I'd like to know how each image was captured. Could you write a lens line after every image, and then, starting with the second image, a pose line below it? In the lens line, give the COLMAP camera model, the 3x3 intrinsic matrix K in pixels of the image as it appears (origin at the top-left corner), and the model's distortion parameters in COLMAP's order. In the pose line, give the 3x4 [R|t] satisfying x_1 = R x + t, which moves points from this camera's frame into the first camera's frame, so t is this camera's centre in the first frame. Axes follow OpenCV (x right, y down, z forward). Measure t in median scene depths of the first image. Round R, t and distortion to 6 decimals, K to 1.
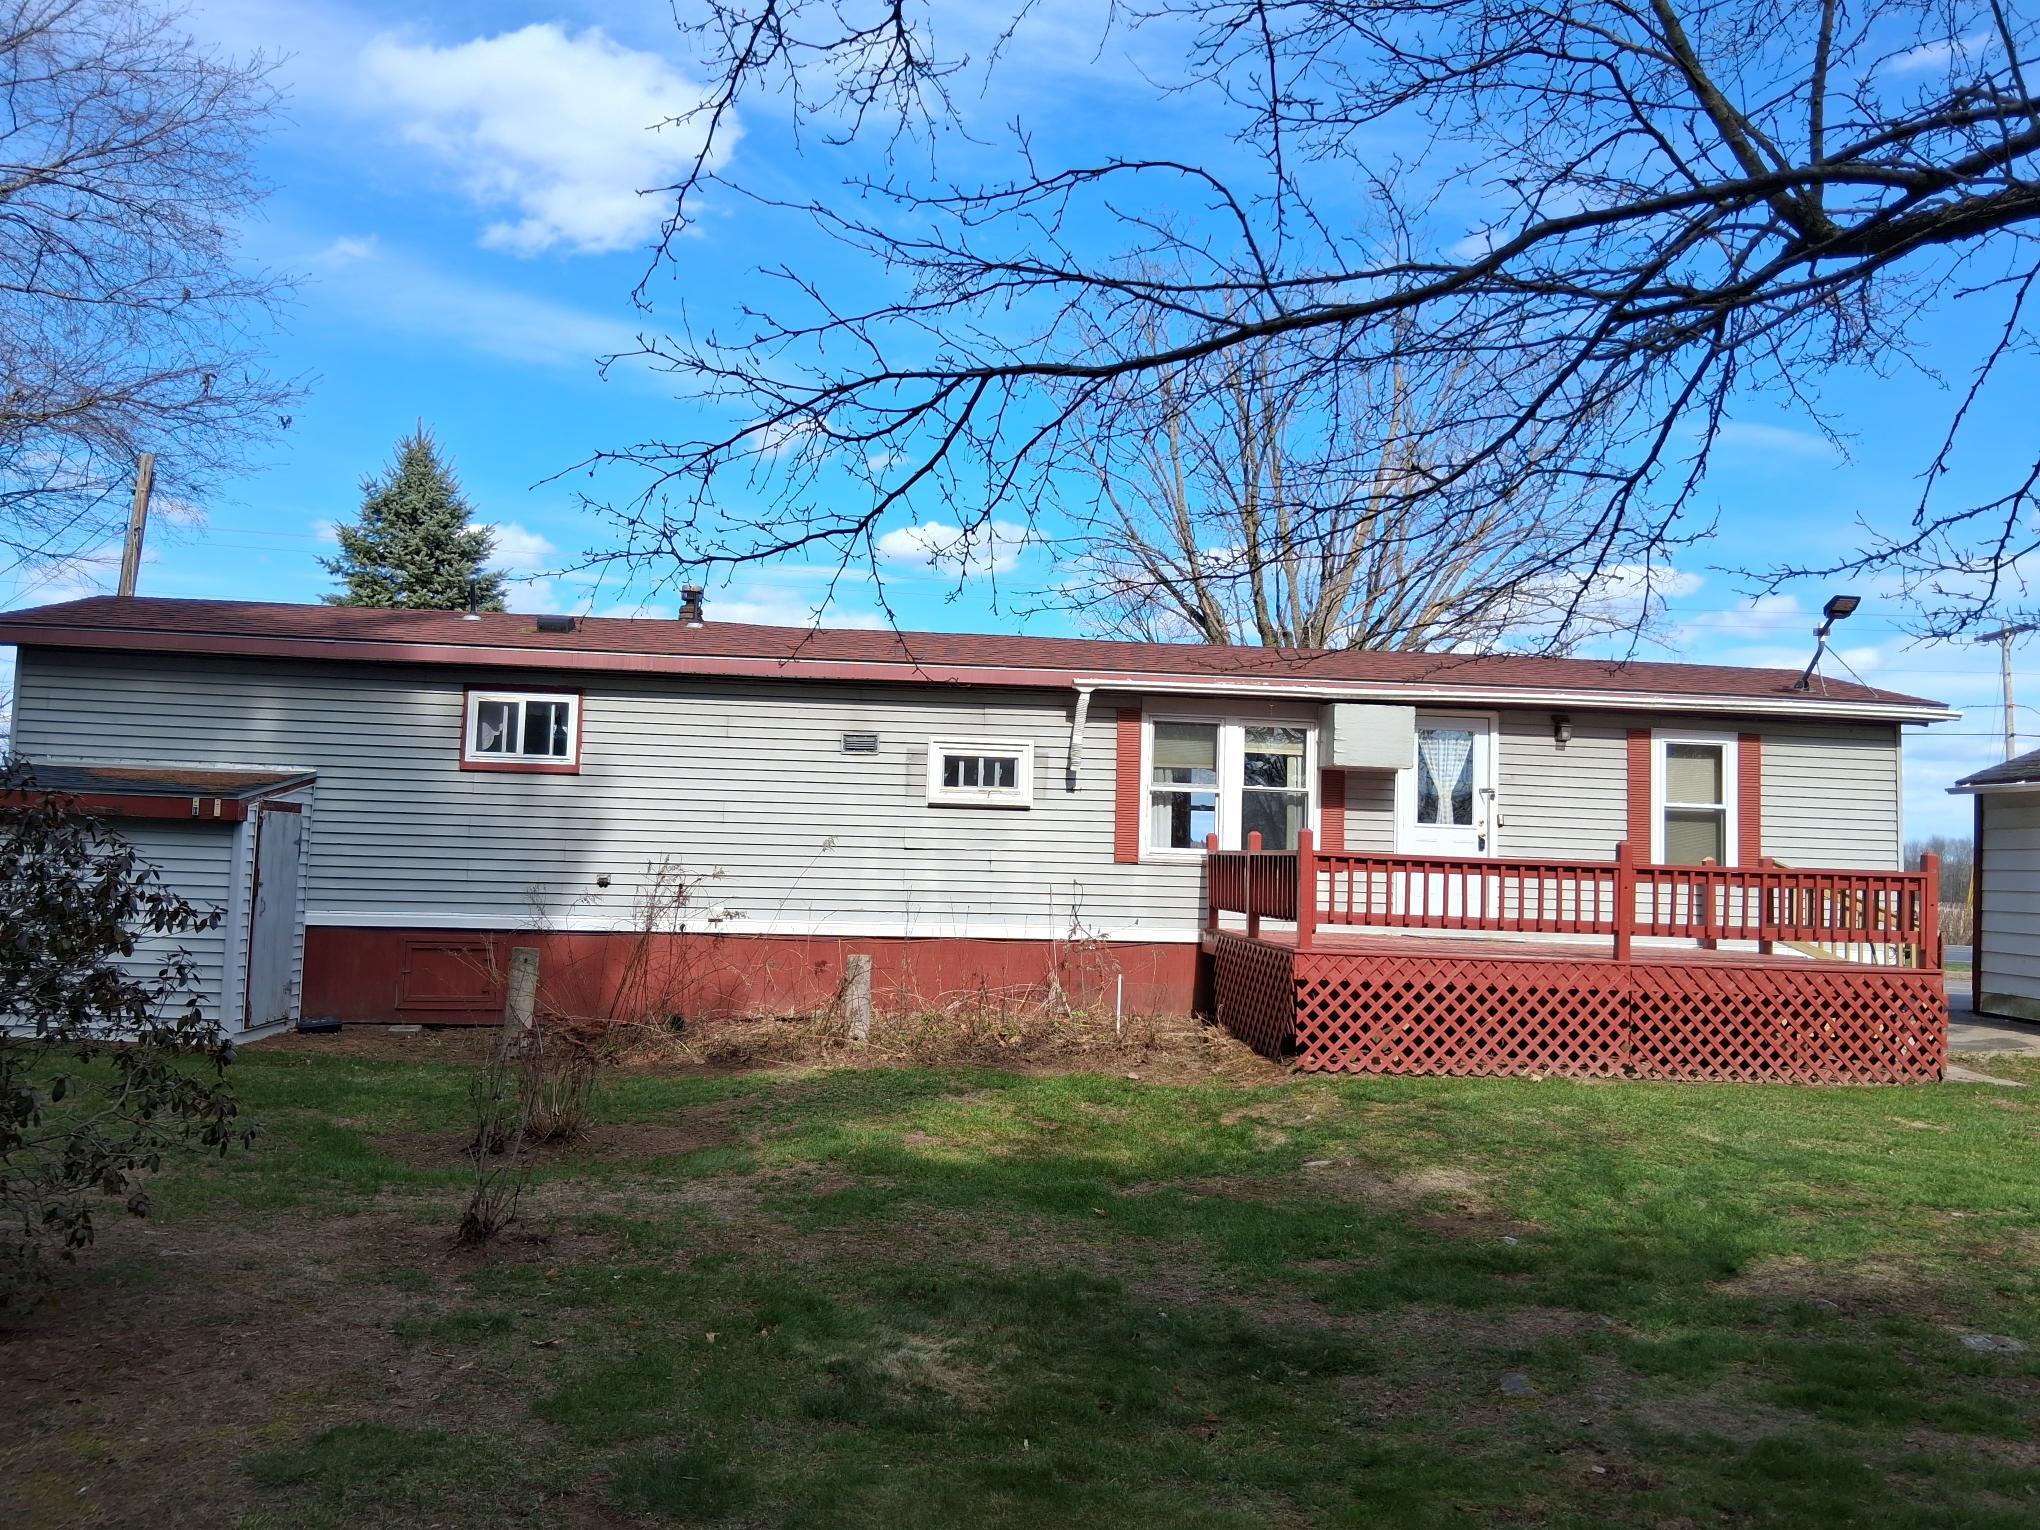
lens RADIAL K [[1531.4, 0, 1020.0], [0, 1531.4, 765.0], [0, 0, 1]] dist [0.131039, -0.229160]
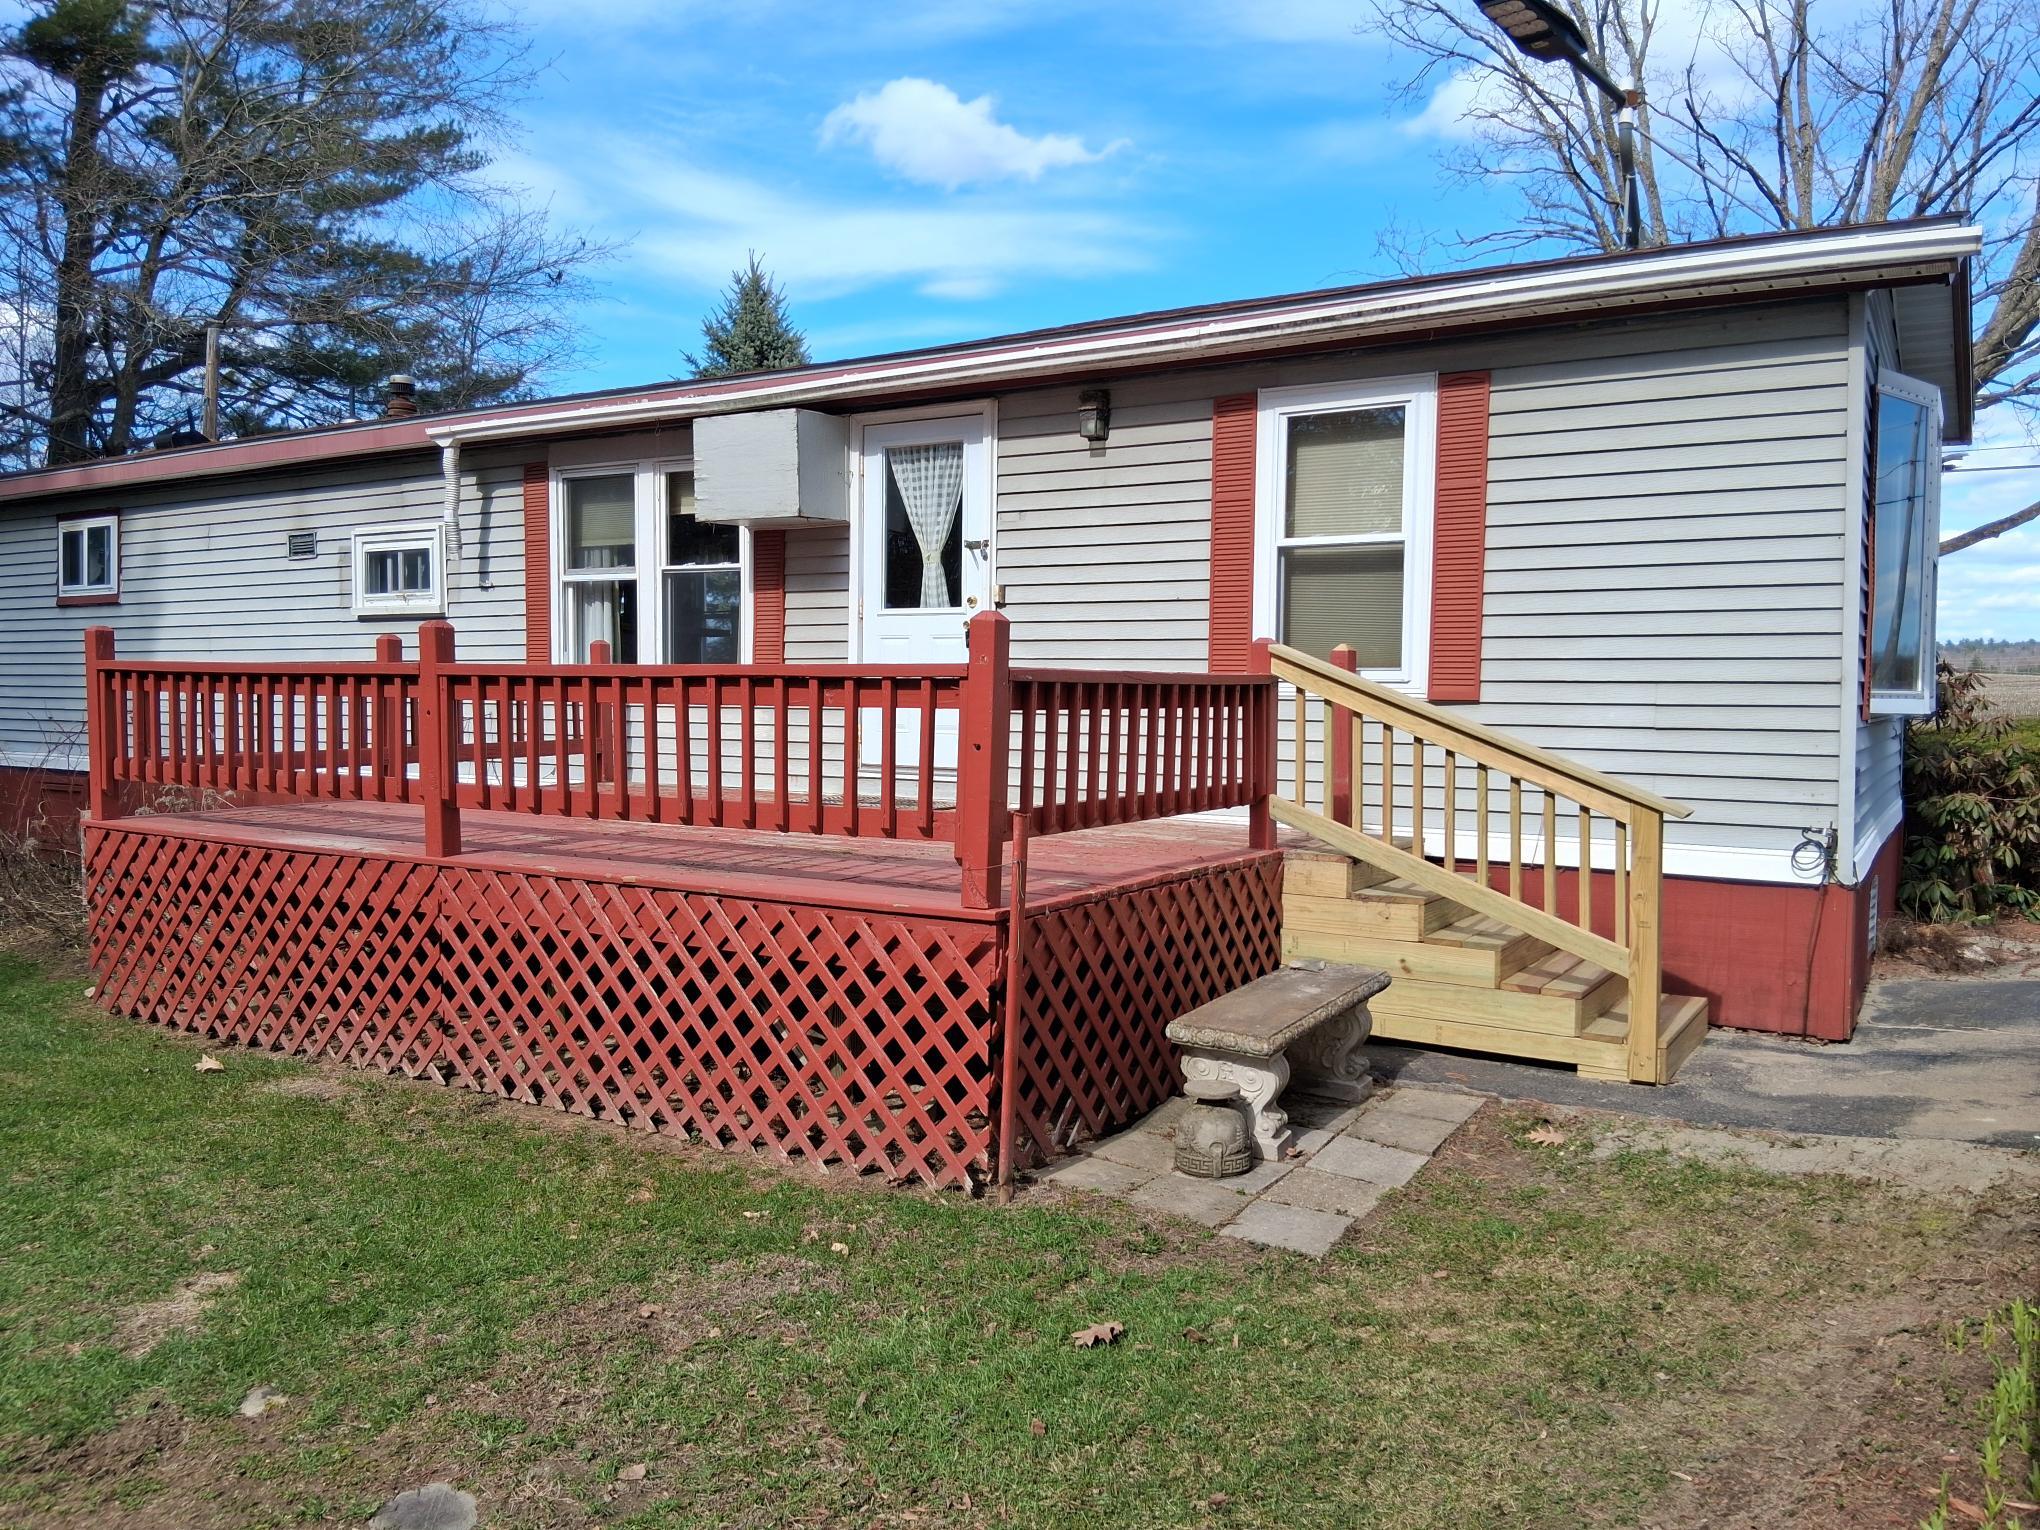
lens RADIAL K [[1531.4, 0, 1020.0], [0, 1531.4, 765.0], [0, 0, 1]] dist [0.131039, -0.229160]
pose [[0.786581, 0.007078, -0.617447, 0.671010], [0.058174, 0.994638, 0.085510, 0.050609], [0.614741, -0.103180, 0.781951, 0.567556]]
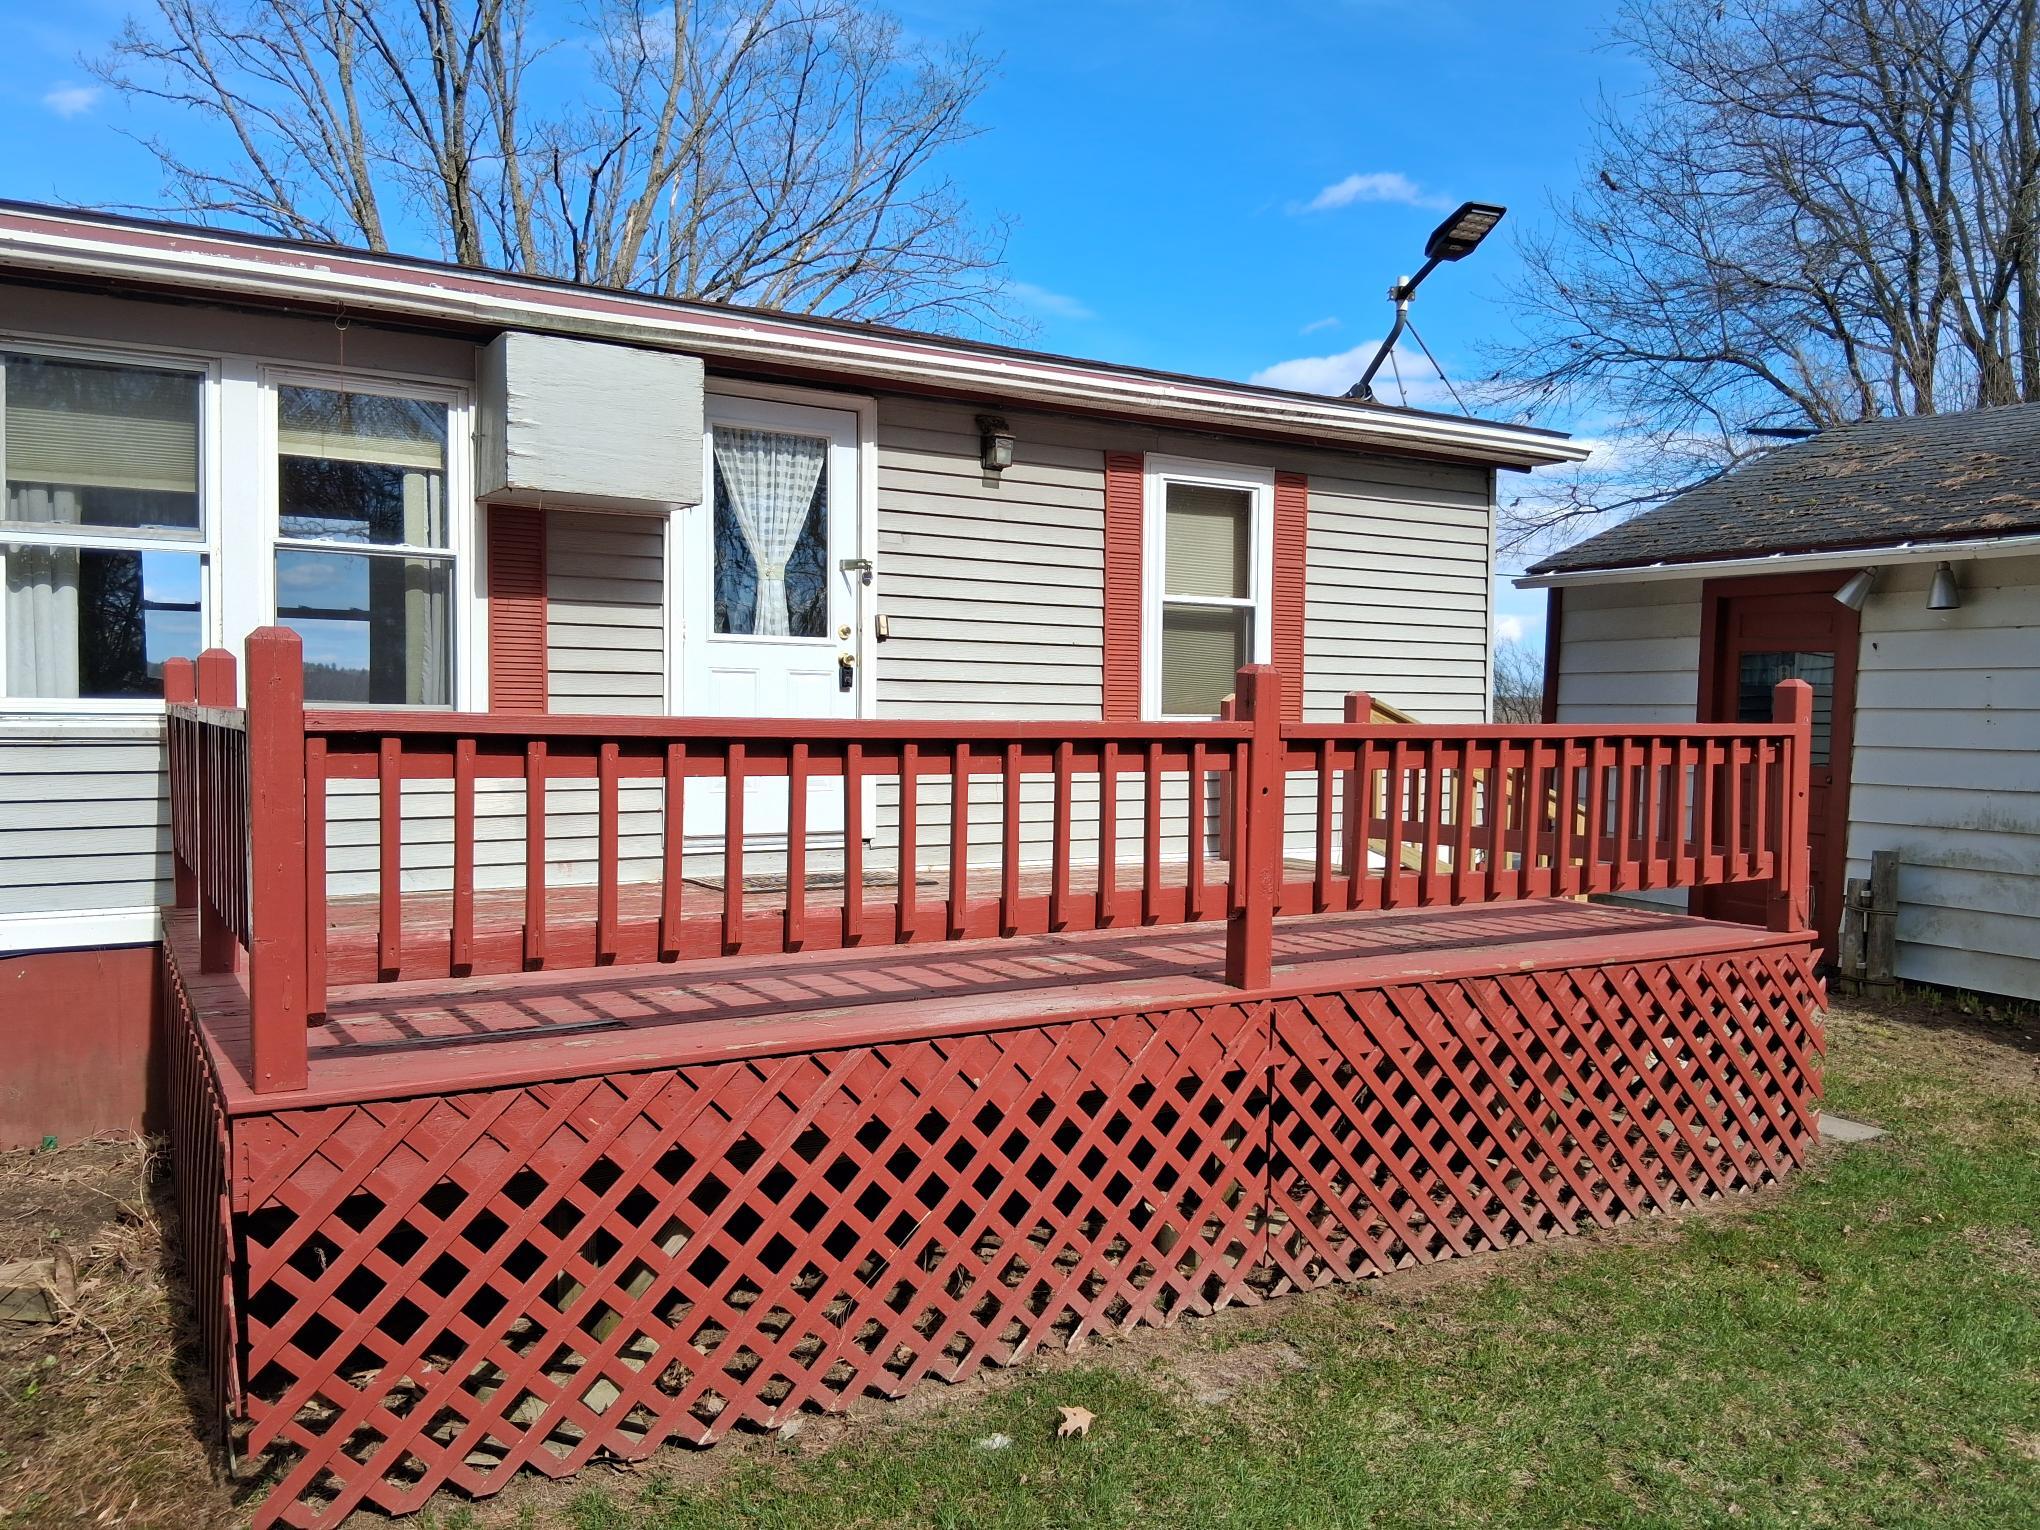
lens RADIAL K [[1531.4, 0, 1020.0], [0, 1531.4, 765.0], [0, 0, 1]] dist [0.131039, -0.229160]
pose [[0.904570, -0.038210, 0.424610, 0.145227], [-0.007977, 0.994284, 0.106468, 0.027448], [-0.426251, -0.099695, 0.899095, 0.550899]]
